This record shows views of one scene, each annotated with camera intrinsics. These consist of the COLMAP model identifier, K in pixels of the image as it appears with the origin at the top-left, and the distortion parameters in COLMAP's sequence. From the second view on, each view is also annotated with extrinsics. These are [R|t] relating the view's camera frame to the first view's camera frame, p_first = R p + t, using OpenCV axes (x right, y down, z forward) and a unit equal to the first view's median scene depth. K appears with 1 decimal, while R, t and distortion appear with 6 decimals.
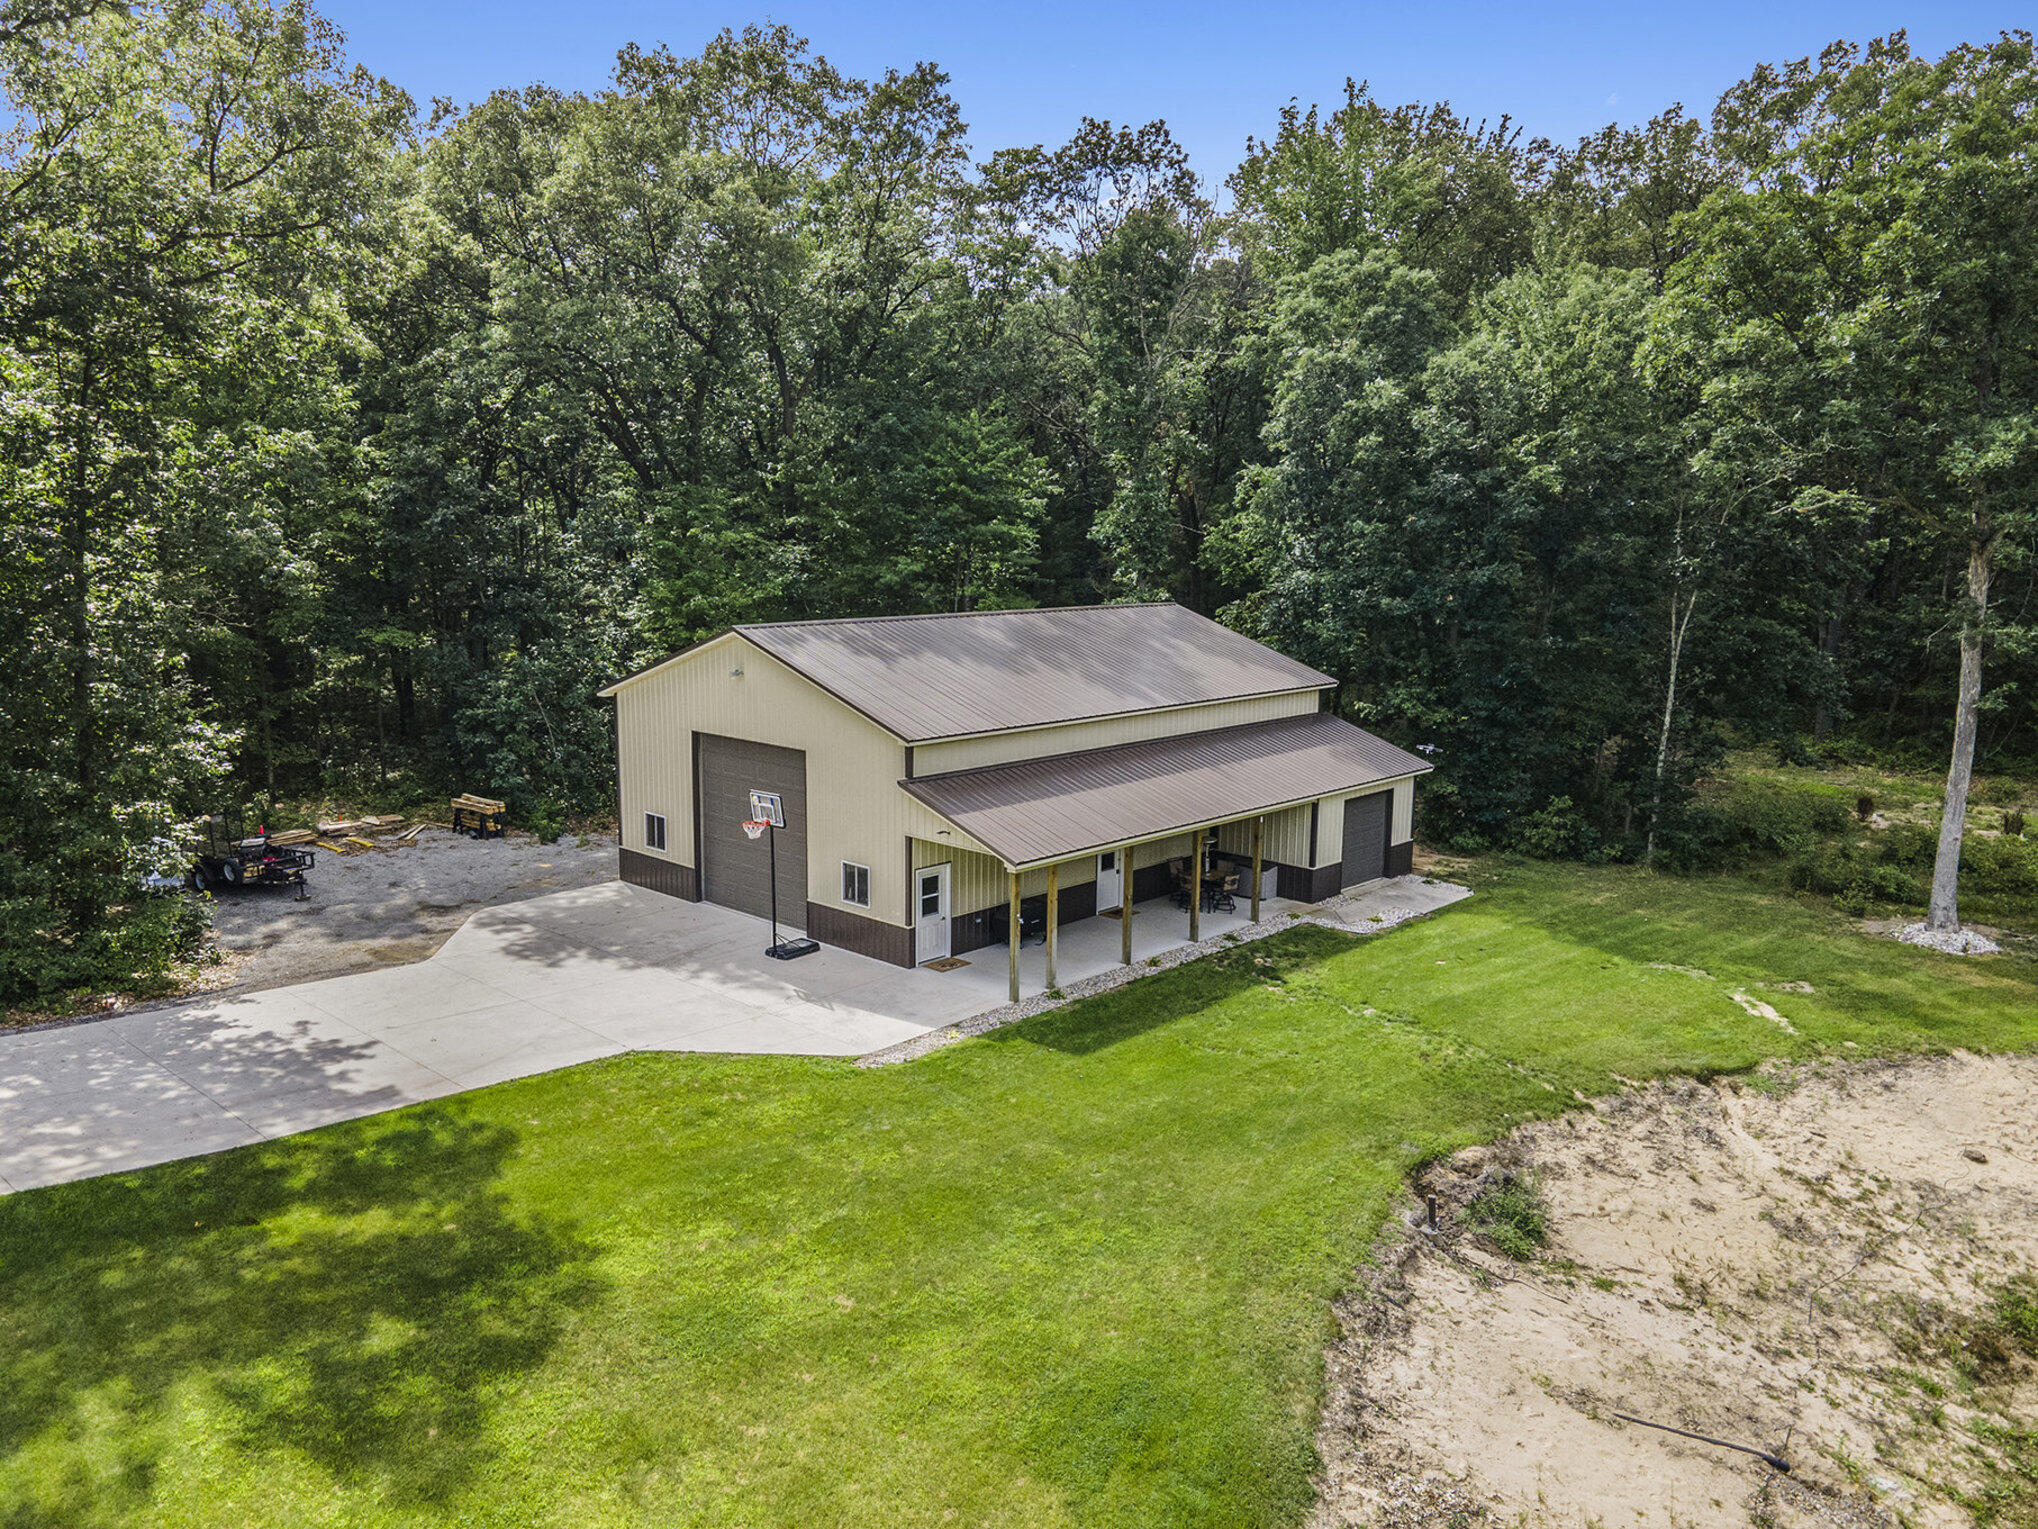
lens RADIAL K [[1394.7, 0, 1019.0], [0, 1394.7, 764.5], [0, 0, 1]] dist [0.000455, -0.000983]
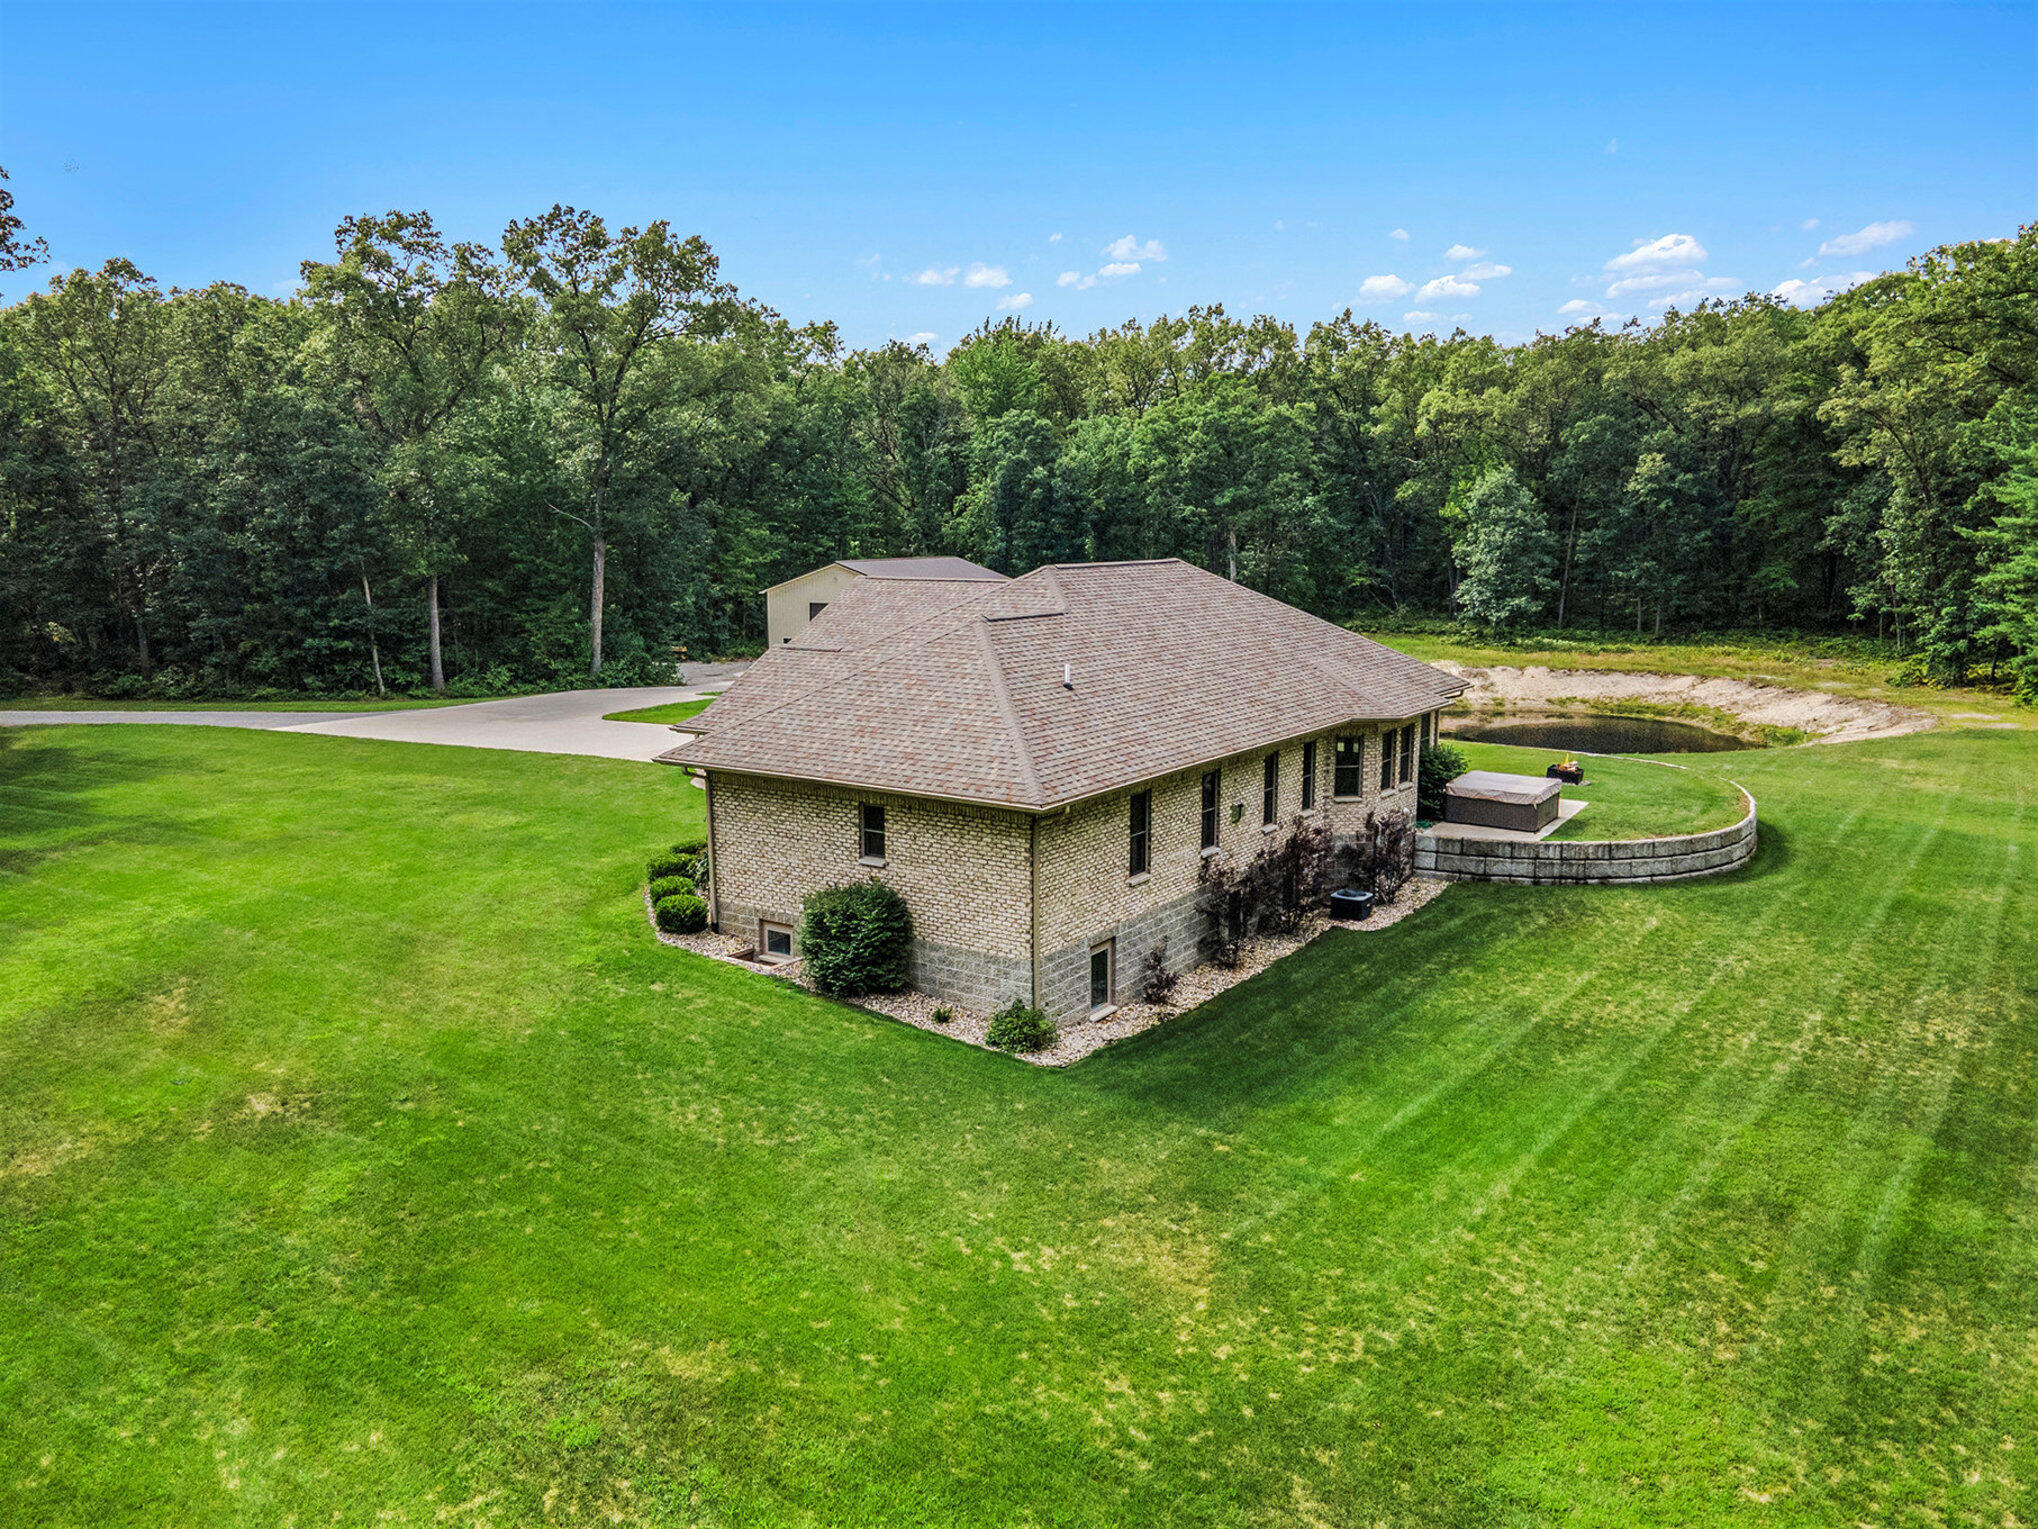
lens RADIAL K [[1394.7, 0, 1019.0], [0, 1394.7, 764.5], [0, 0, 1]] dist [0.000455, -0.000983]
pose [[0.941598, -0.072609, 0.328818, -0.693511], [0.071479, 0.997321, 0.015541, 0.245214], [-0.329065, 0.008870, 0.944266, -1.496332]]
